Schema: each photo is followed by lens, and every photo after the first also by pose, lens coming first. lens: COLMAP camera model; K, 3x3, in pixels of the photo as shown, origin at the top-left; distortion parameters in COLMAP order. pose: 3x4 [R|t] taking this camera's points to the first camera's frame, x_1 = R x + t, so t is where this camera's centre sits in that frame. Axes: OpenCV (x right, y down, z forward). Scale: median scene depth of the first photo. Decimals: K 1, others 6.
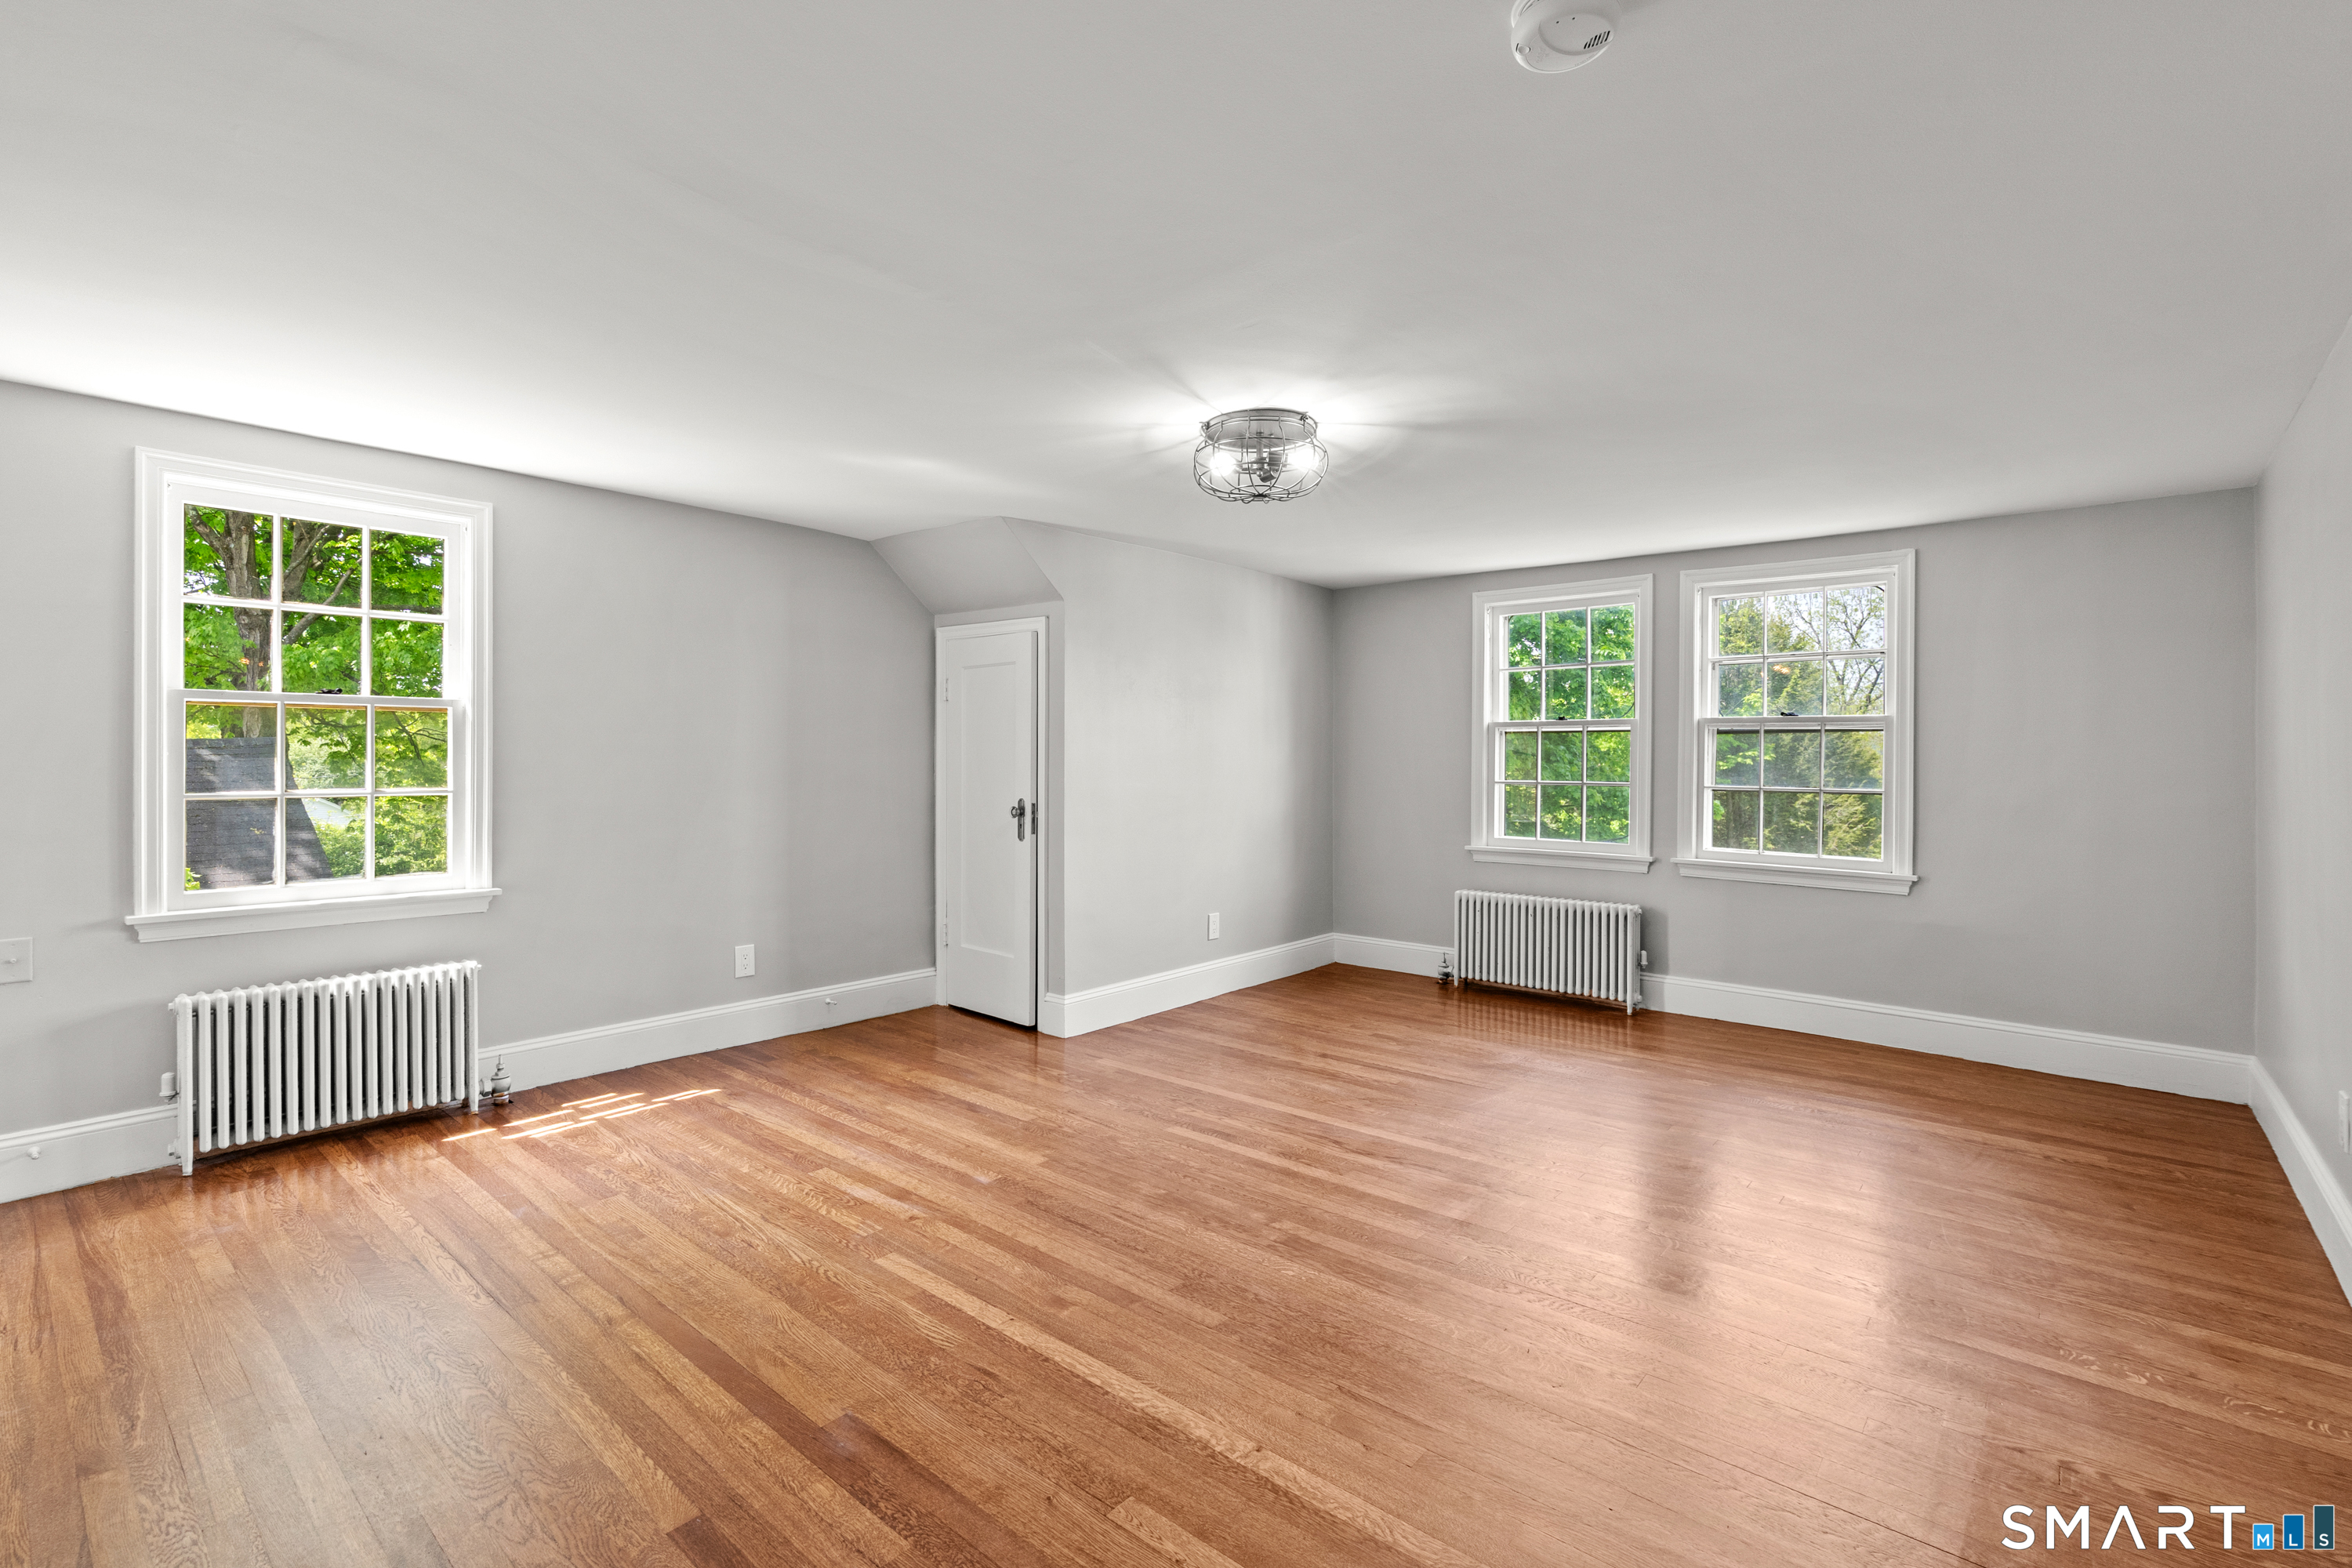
lens RADIAL K [[1070.5, 0, 1160.3], [0, 1070.5, 767.6], [0, 0, 1]] dist [-0.011620, 0.002162]
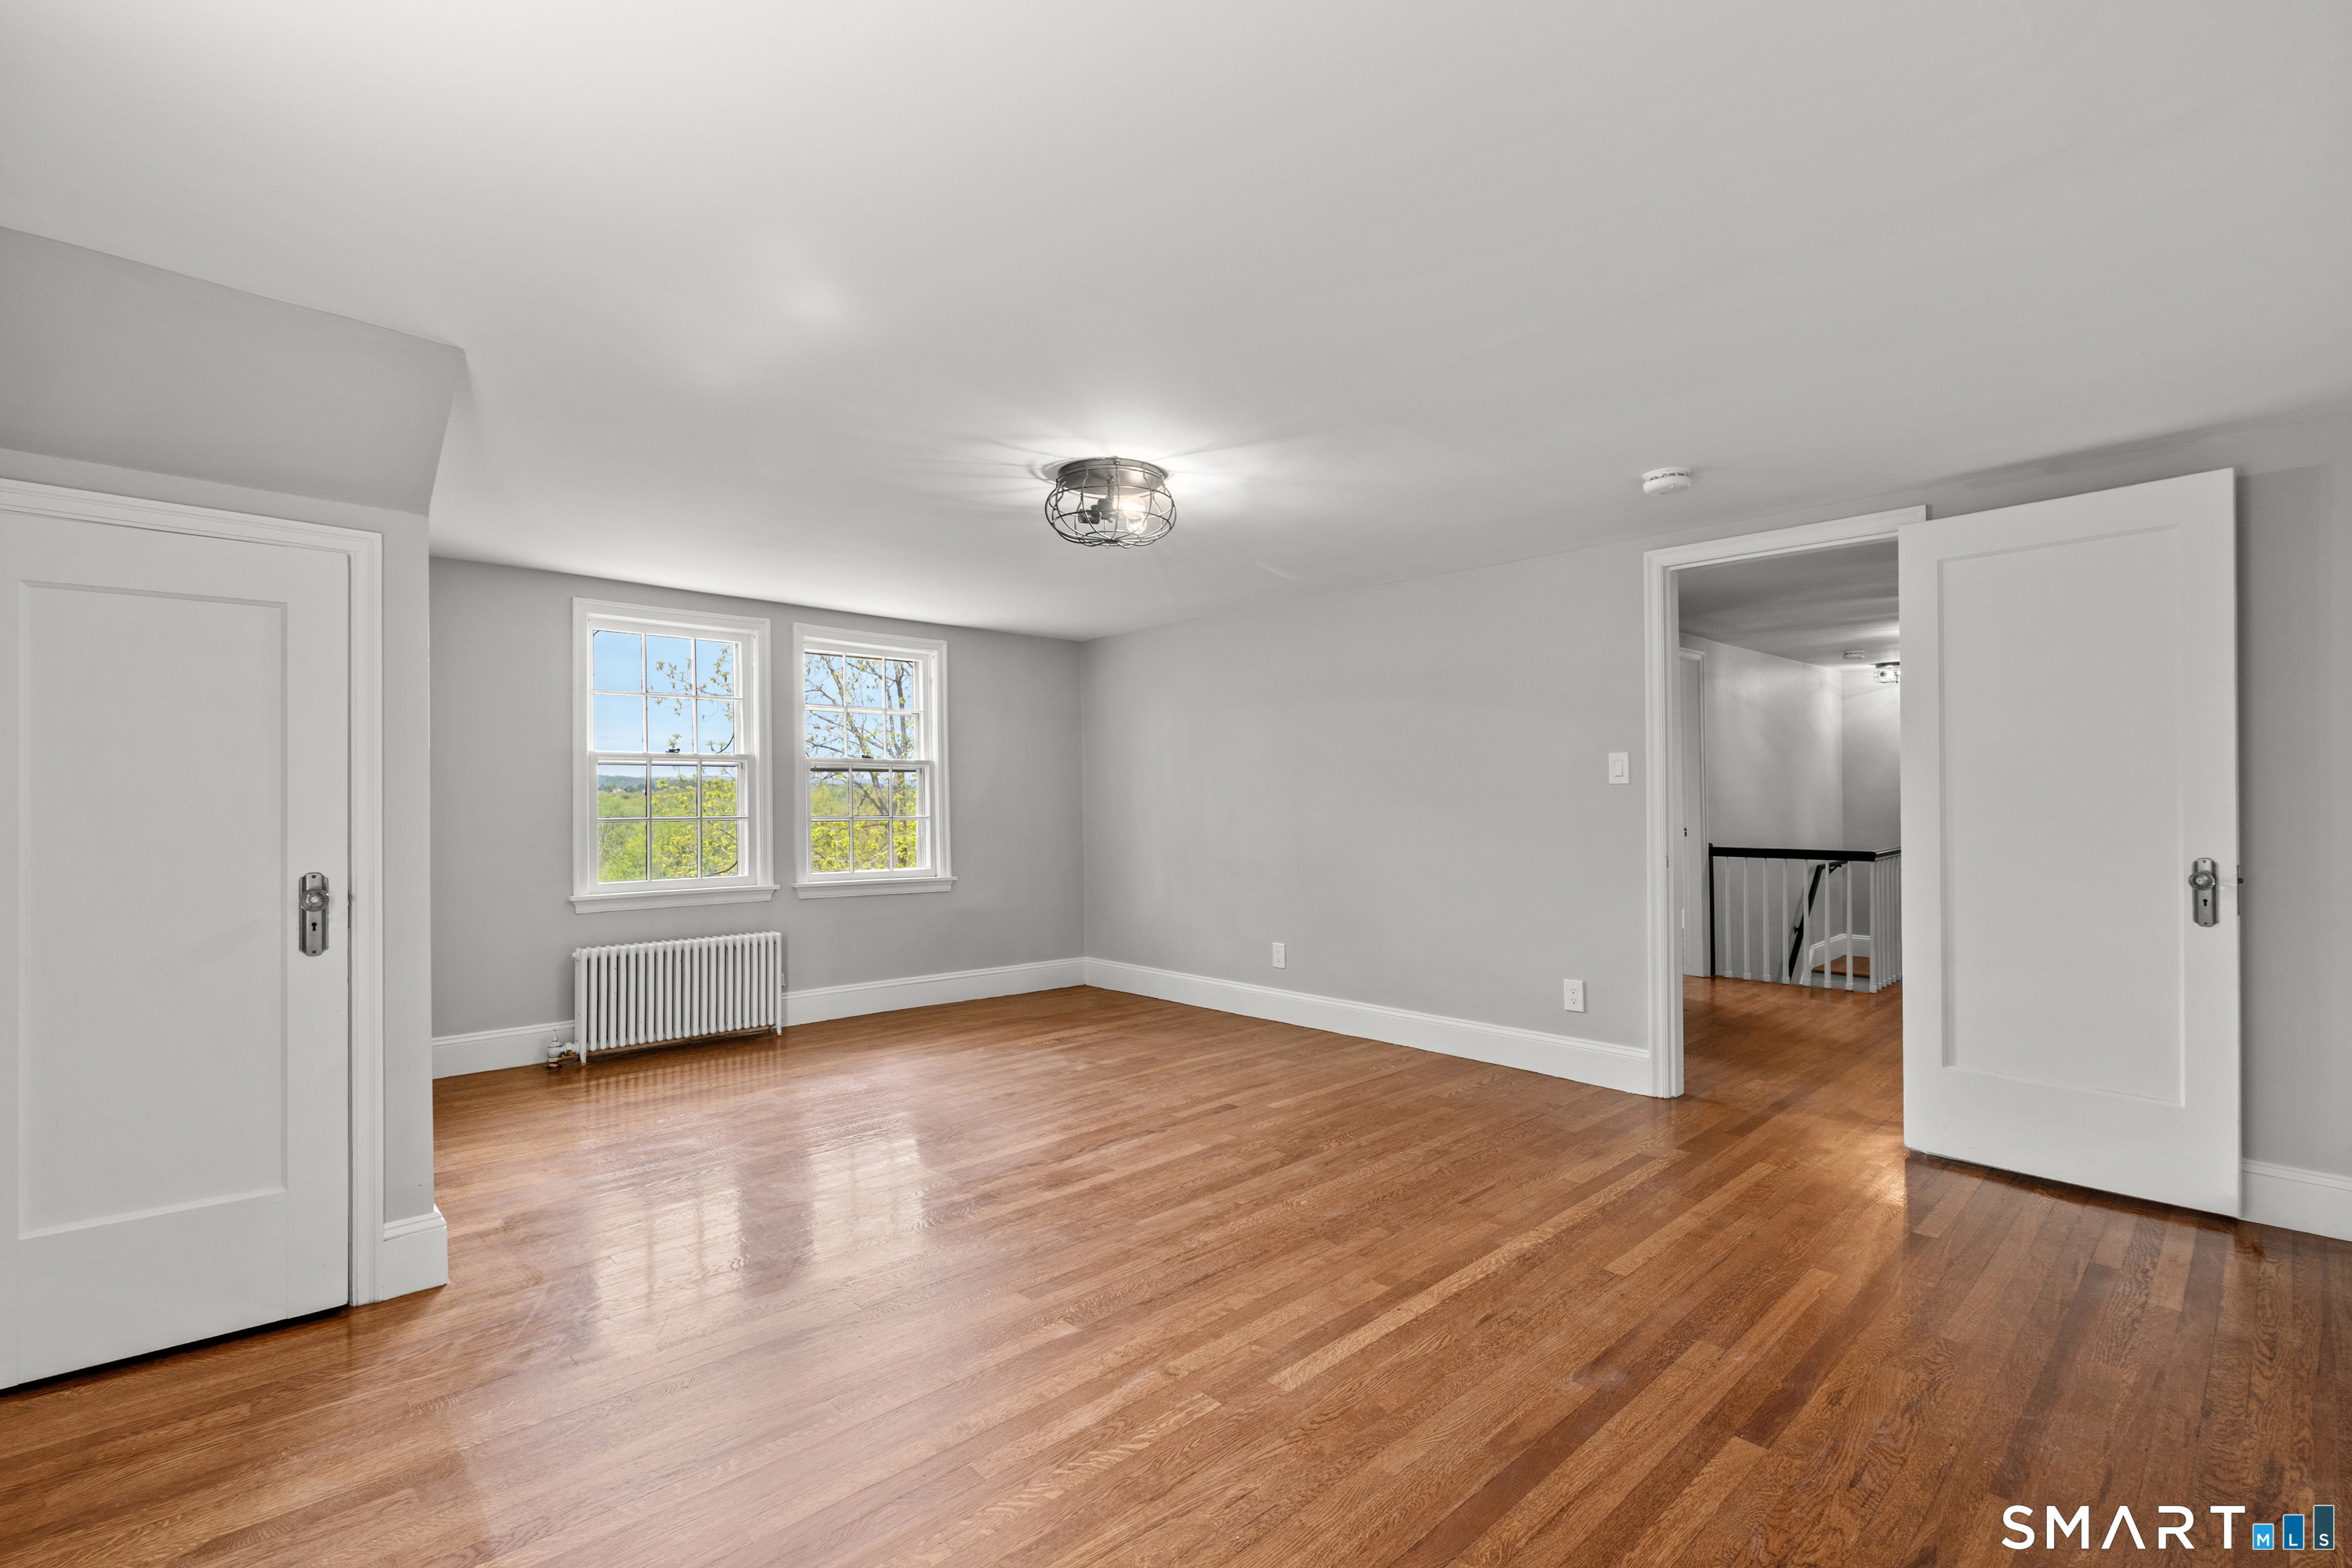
lens RADIAL K [[1070.5, 0, 1161.6], [0, 1070.5, 791.5], [0, 0, 1]] dist [-0.011620, 0.002162]
pose [[0.094813, -0.001781, 0.995494, -1.023121], [0.009819, 0.999951, 0.000854, -0.011158], [-0.995447, 0.009694, 0.094826, 0.931499]]
